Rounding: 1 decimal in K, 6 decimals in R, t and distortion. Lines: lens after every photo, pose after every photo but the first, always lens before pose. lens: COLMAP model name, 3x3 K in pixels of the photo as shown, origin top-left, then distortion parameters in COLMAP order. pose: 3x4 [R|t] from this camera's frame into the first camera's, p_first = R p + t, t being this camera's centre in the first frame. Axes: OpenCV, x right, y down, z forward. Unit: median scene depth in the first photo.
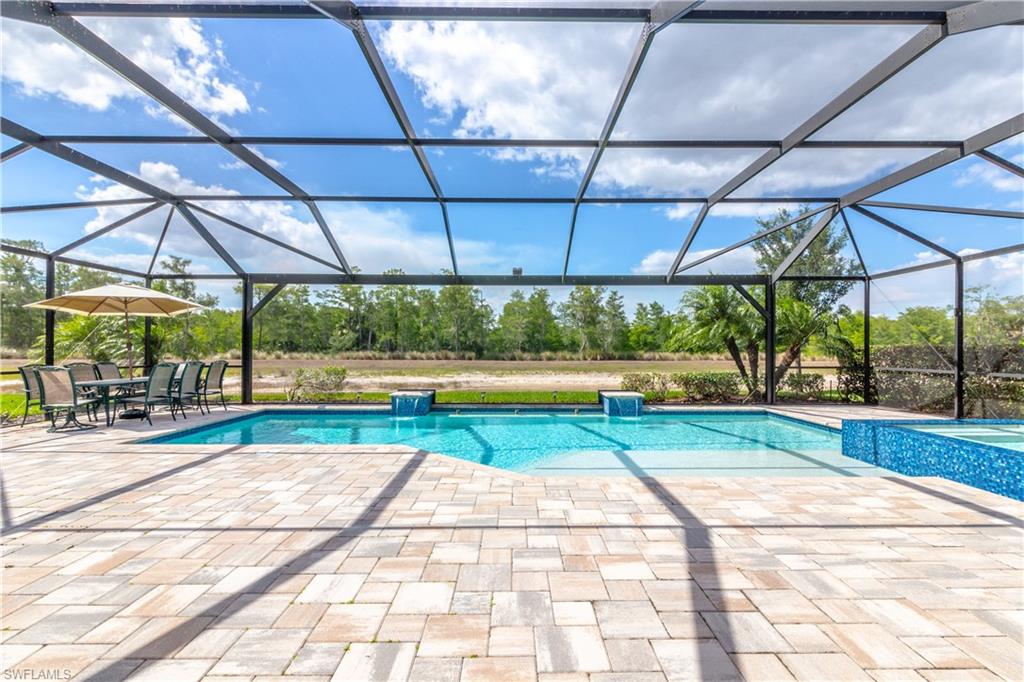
lens RADIAL K [[463.3, 0, 517.9], [0, 463.3, 343.7], [0, 0, 1]] dist [0.001945, -0.000759]
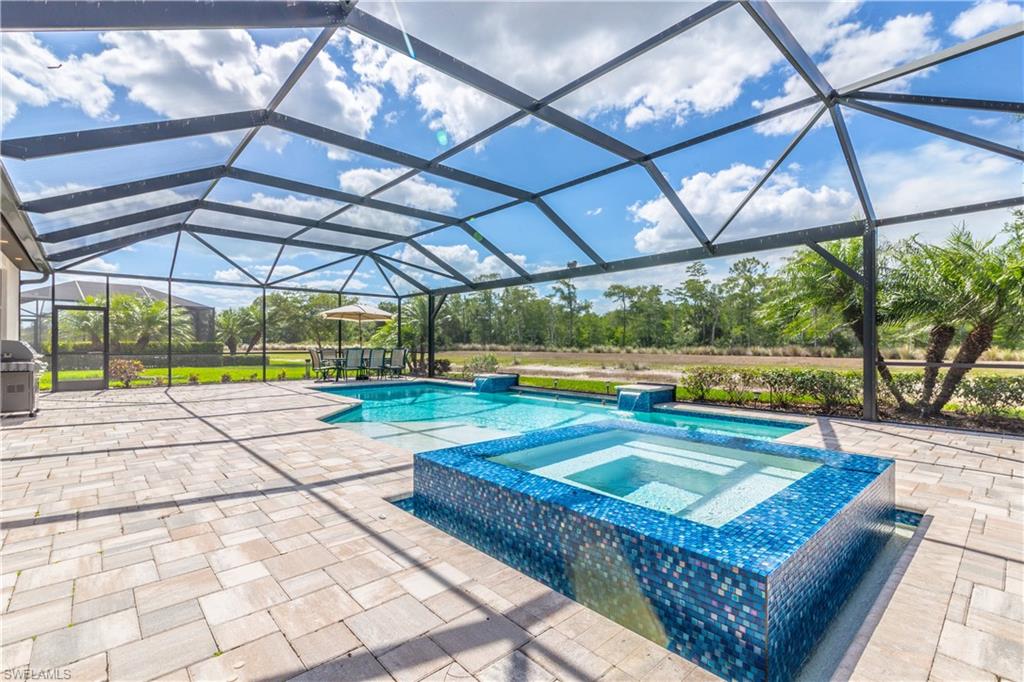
lens RADIAL K [[463.3, 0, 517.9], [0, 463.3, 343.7], [0, 0, 1]] dist [0.001945, -0.000759]
pose [[0.671501, -0.003466, -0.740996, 0.166189], [0.008968, 0.999954, 0.003450, 0.004207], [0.740950, -0.008962, 0.671501, 0.049701]]
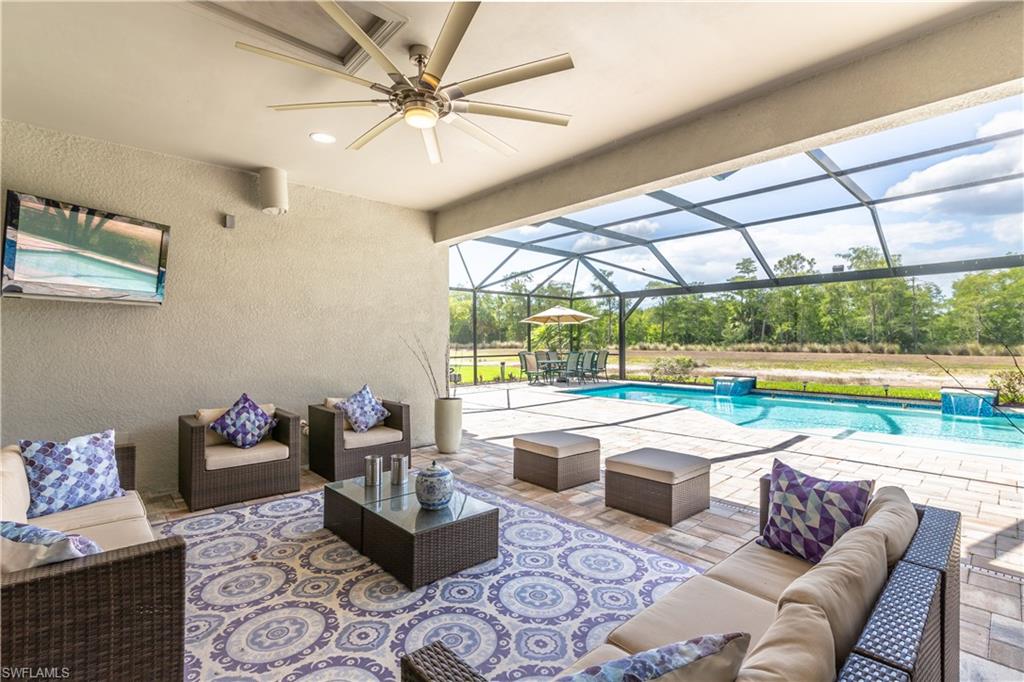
lens RADIAL K [[463.3, 0, 517.9], [0, 463.3, 343.7], [0, 0, 1]] dist [0.001945, -0.000759]
pose [[0.675968, -0.001040, -0.736930, 0.068070], [0.014234, 0.999831, 0.011645, -0.002021], [0.736793, -0.018361, 0.675869, -0.060206]]
